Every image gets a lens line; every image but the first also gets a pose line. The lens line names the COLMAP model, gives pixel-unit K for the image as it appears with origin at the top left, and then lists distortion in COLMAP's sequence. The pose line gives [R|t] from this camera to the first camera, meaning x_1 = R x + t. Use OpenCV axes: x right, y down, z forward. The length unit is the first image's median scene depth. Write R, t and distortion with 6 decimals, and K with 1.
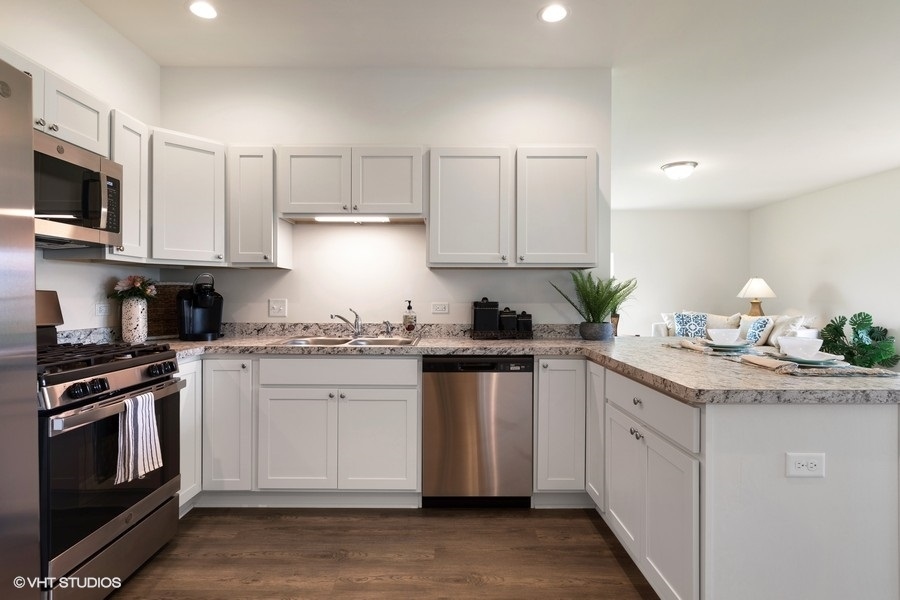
lens RADIAL K [[473.9, 0, 448.1], [0, 473.9, 297.7], [0, 0, 1]] dist [0.003848, 0.000863]
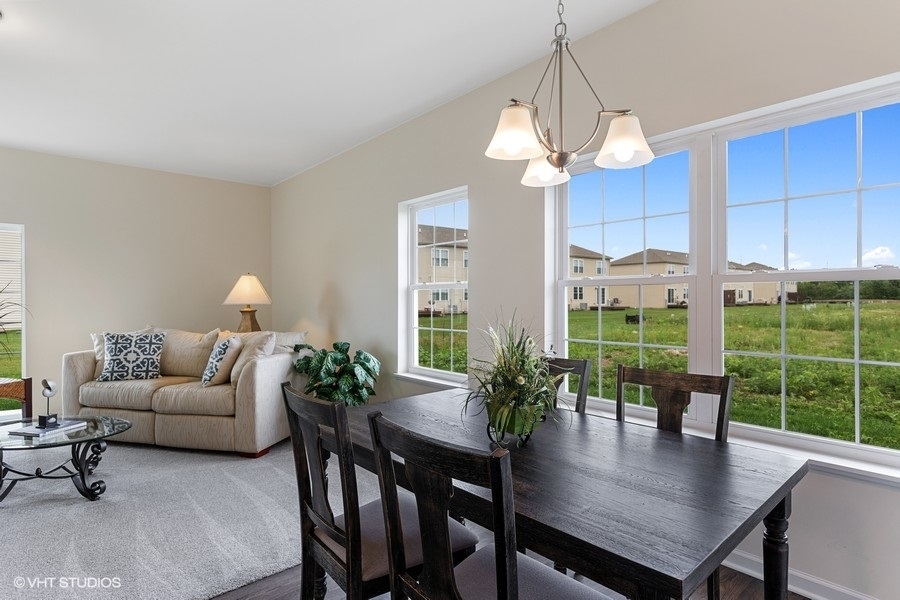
lens RADIAL K [[479.8, 0, 449.4], [0, 479.8, 298.7], [0, 0, 1]] dist [0.001505, -0.002529]
pose [[0.752114, -0.008844, 0.658974, 0.475899], [0.008254, 0.999958, 0.003999, -0.008942], [-0.658981, 0.002431, 0.752155, 0.341593]]
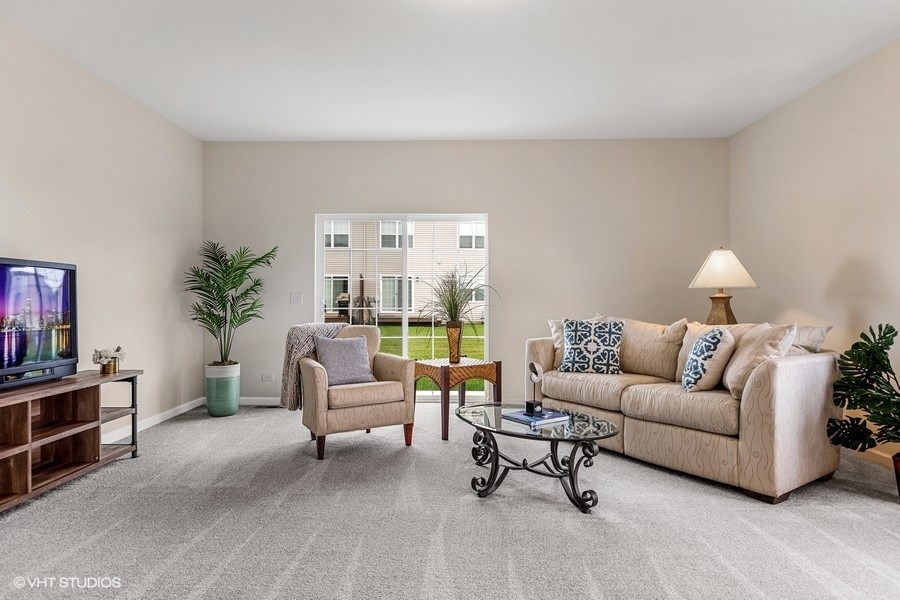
lens RADIAL K [[530.3, 0, 447.0], [0, 530.3, 300.4], [0, 0, 1]] dist [0.000658, -0.001432]
pose [[0.999822, -0.005662, -0.017991, 0.419195], [0.005641, 0.999983, -0.001209, 0.014310], [0.017997, 0.001107, 0.999837, 0.488010]]
